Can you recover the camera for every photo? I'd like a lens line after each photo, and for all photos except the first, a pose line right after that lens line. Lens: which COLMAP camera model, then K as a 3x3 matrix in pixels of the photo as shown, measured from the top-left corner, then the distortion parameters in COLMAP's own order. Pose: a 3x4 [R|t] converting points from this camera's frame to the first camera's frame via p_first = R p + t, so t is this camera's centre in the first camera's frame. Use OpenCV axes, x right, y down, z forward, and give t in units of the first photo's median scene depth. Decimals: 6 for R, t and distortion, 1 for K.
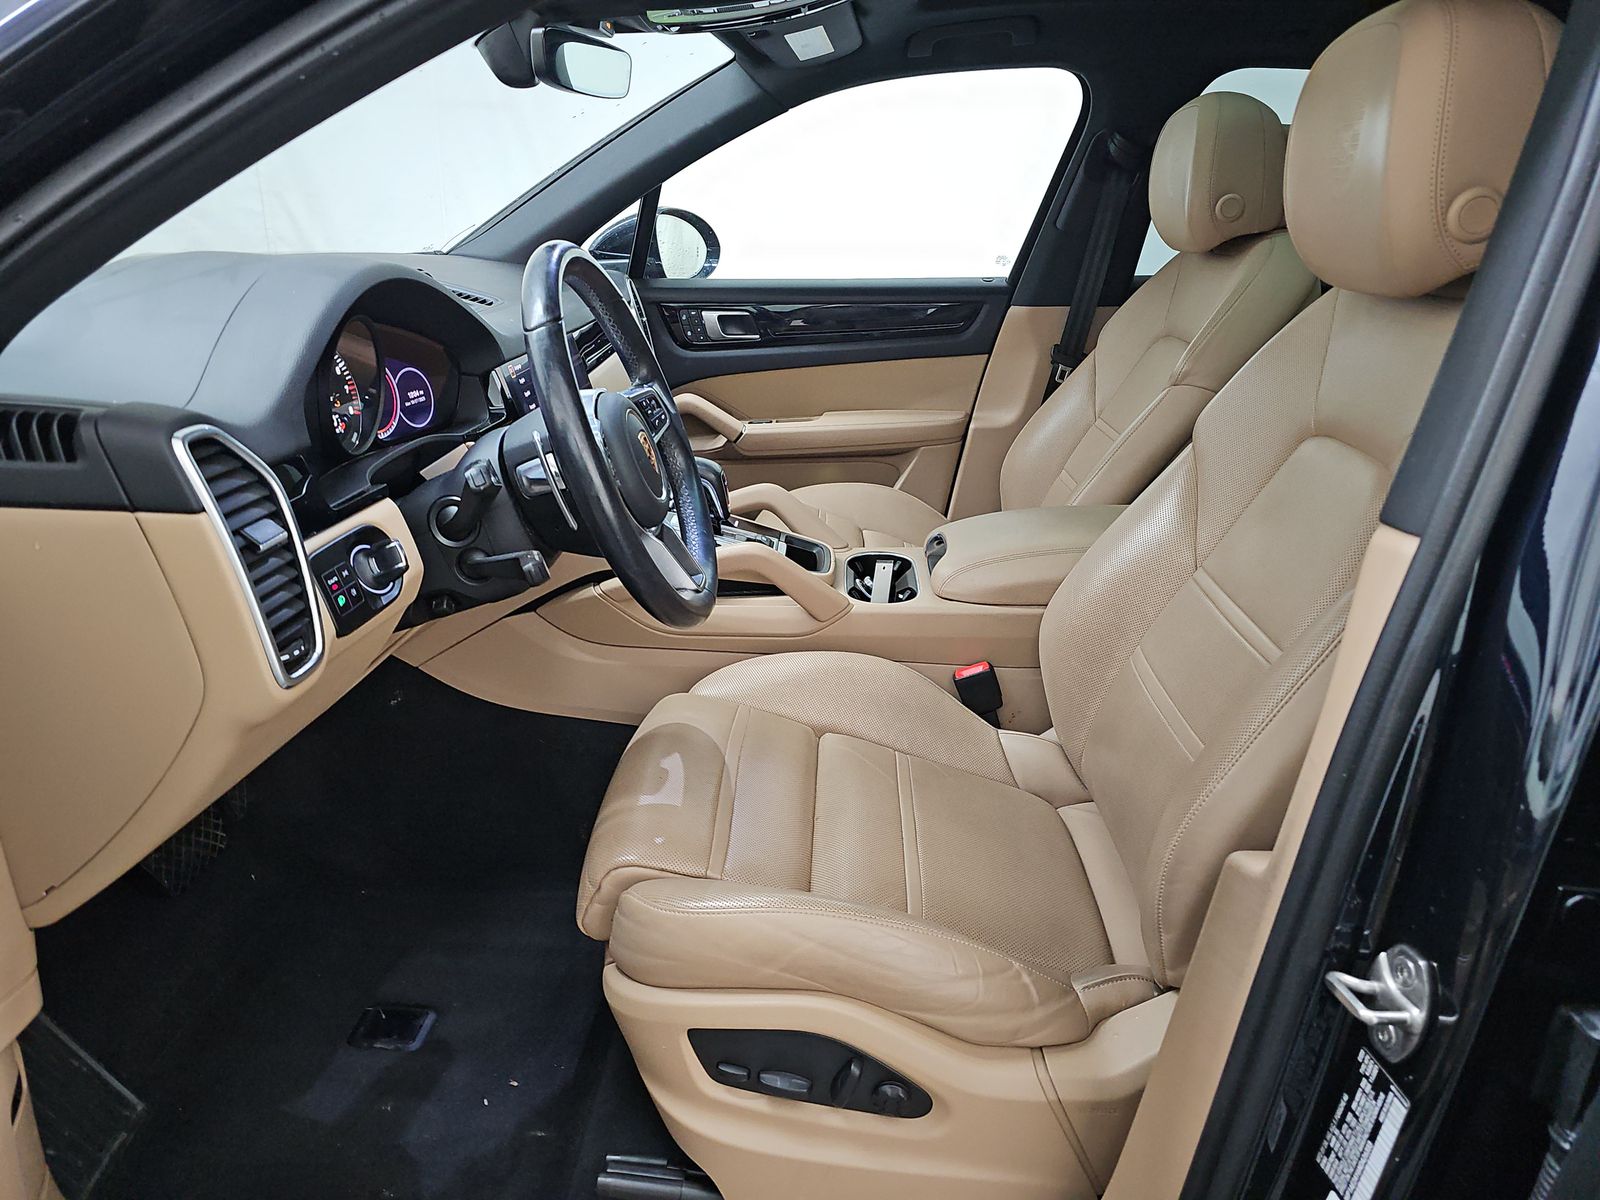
lens RADIAL K [[1035.8, 0, 793.3], [0, 1035.8, 592.3], [0, 0, 1]] dist [0.030506, -0.038094]
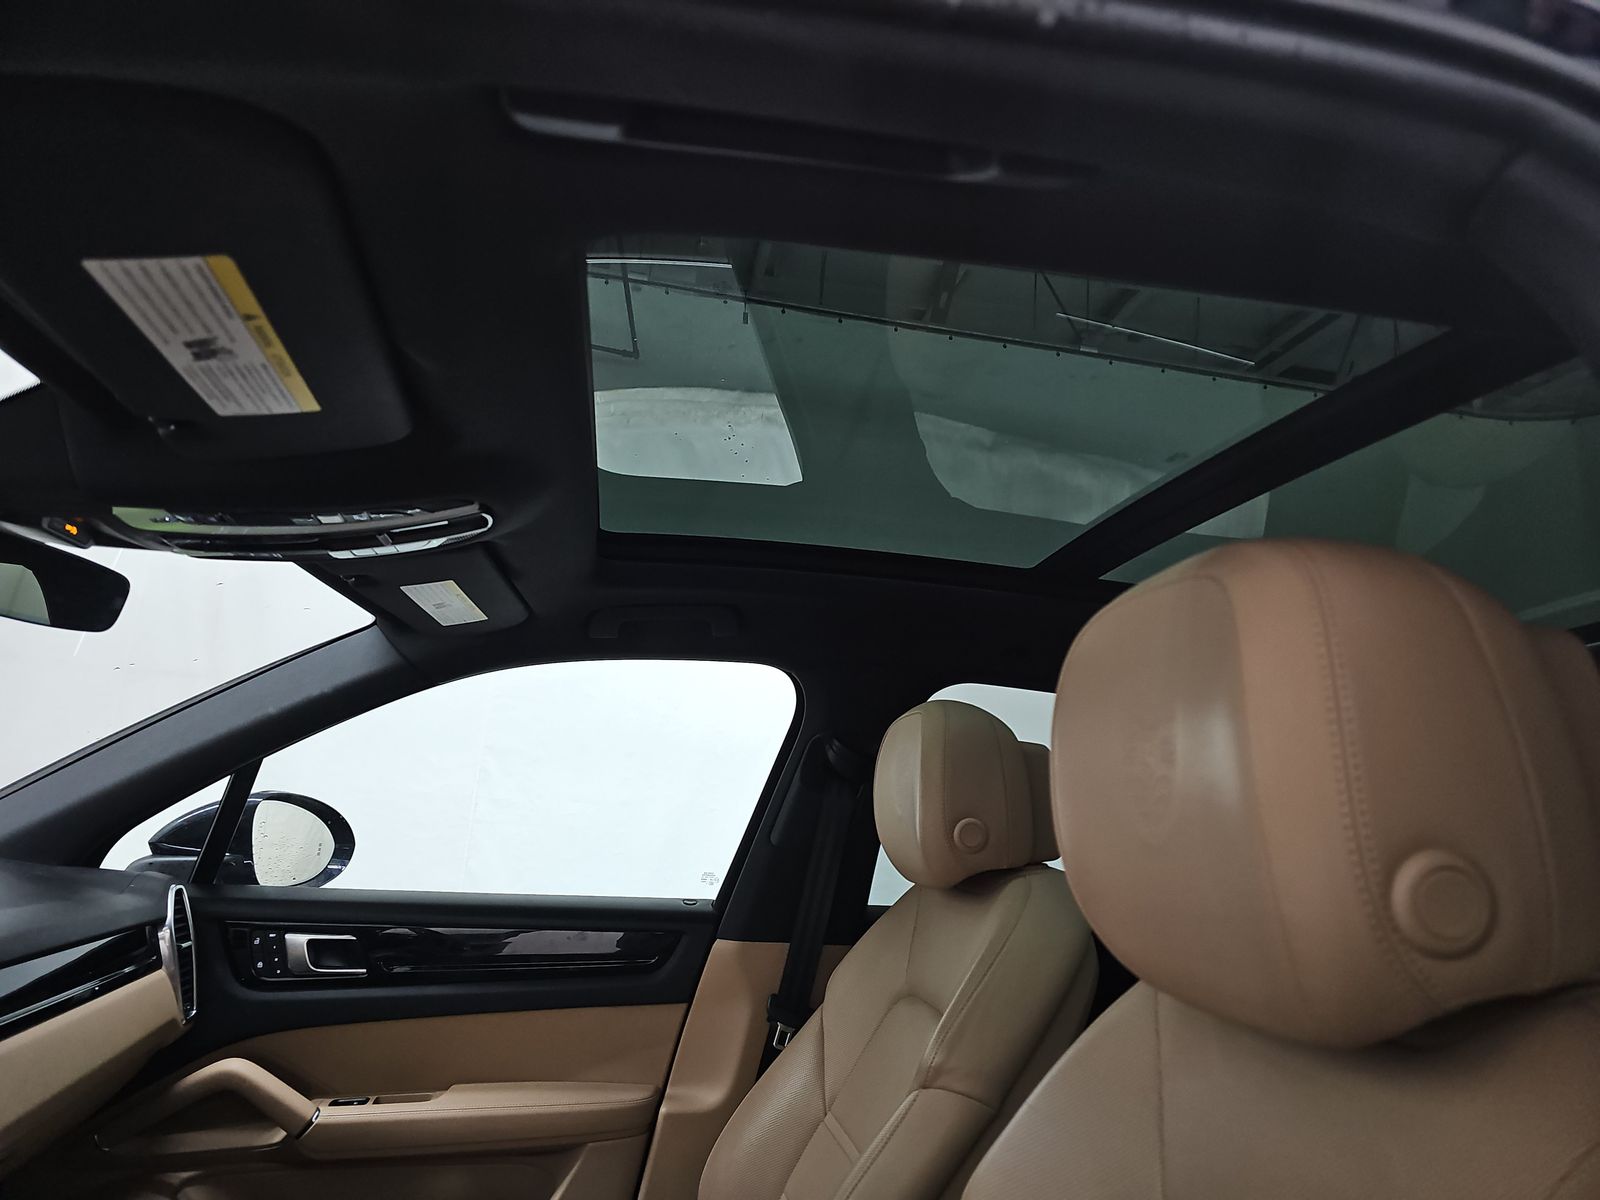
lens RADIAL K [[1035.8, 0, 793.3], [0, 1035.8, 592.3], [0, 0, 1]] dist [0.030506, -0.038094]
pose [[0.976718, 0.093997, 0.192837, 0.094535], [0.021910, 0.850488, -0.525538, -0.090354], [-0.213404, 0.517528, 0.828628, 0.223912]]
